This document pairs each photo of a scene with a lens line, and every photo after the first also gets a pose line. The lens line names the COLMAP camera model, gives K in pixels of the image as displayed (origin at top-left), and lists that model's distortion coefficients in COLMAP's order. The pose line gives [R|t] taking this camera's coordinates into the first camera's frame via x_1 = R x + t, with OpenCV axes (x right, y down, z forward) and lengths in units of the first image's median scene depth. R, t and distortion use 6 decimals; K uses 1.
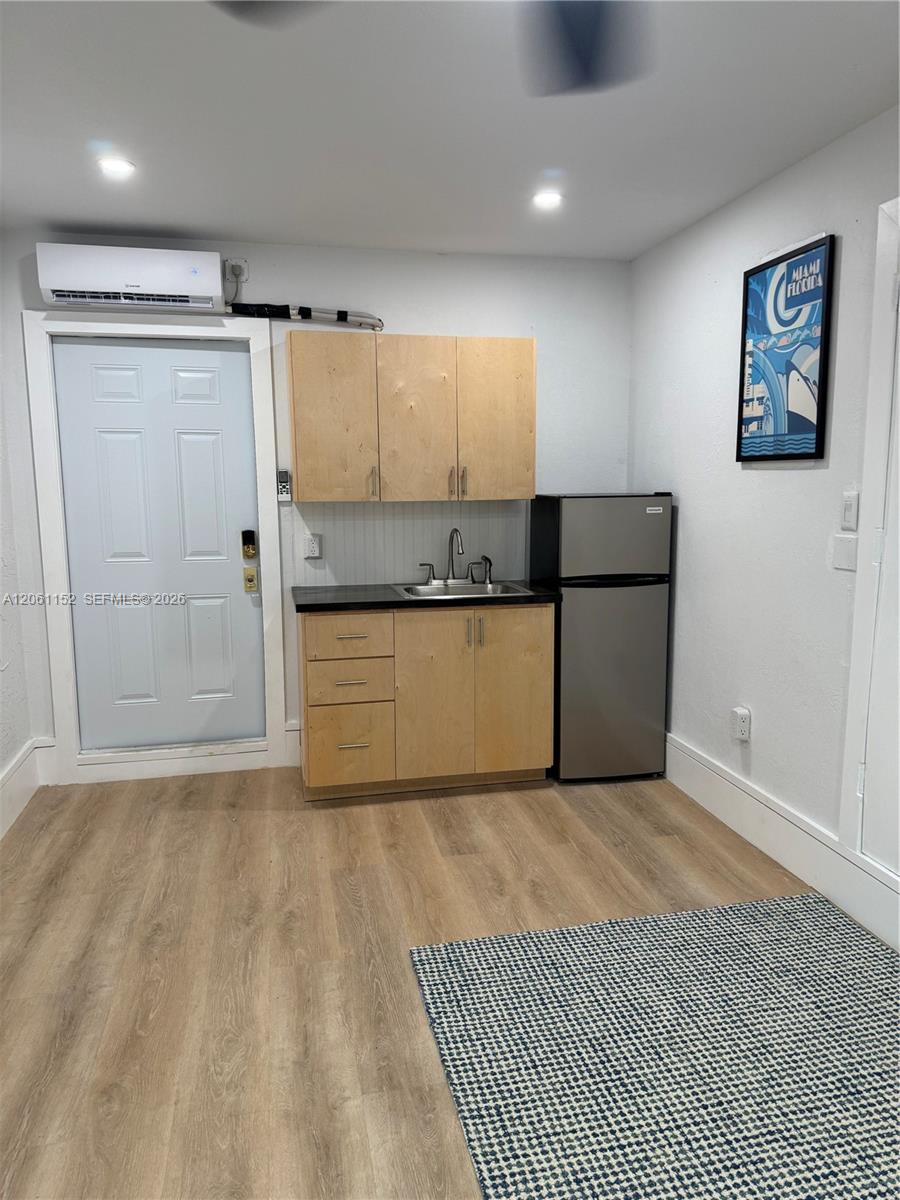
lens RADIAL K [[849.6, 0, 443.1], [0, 849.6, 597.3], [0, 0, 1]] dist [0.102447, -0.149241]
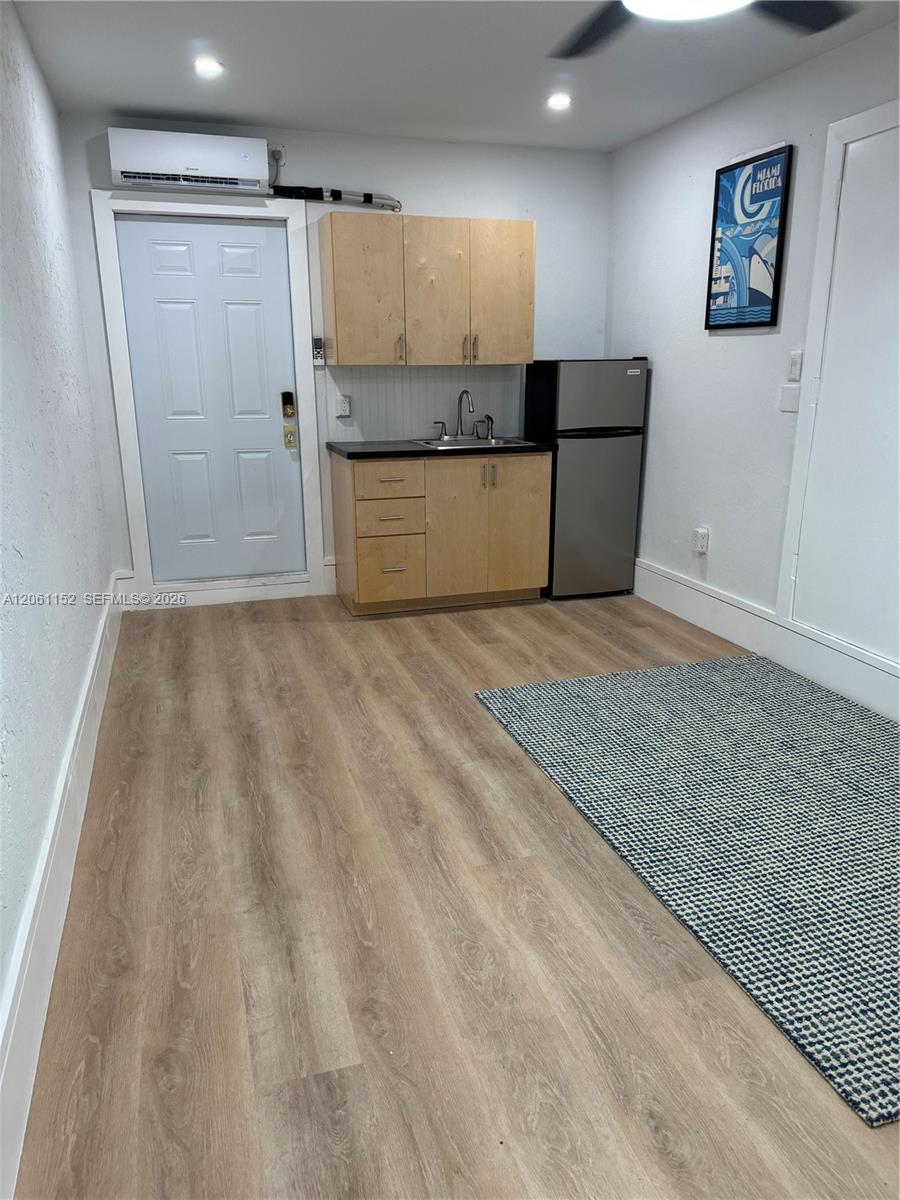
lens RADIAL K [[849.6, 0, 443.1], [0, 849.6, 597.3], [0, 0, 1]] dist [0.102447, -0.149241]
pose [[0.995340, -0.024622, 0.093233, -0.151274], [0.012238, 0.991289, 0.131132, 0.054204], [-0.095650, -0.129380, 0.986971, -0.230532]]
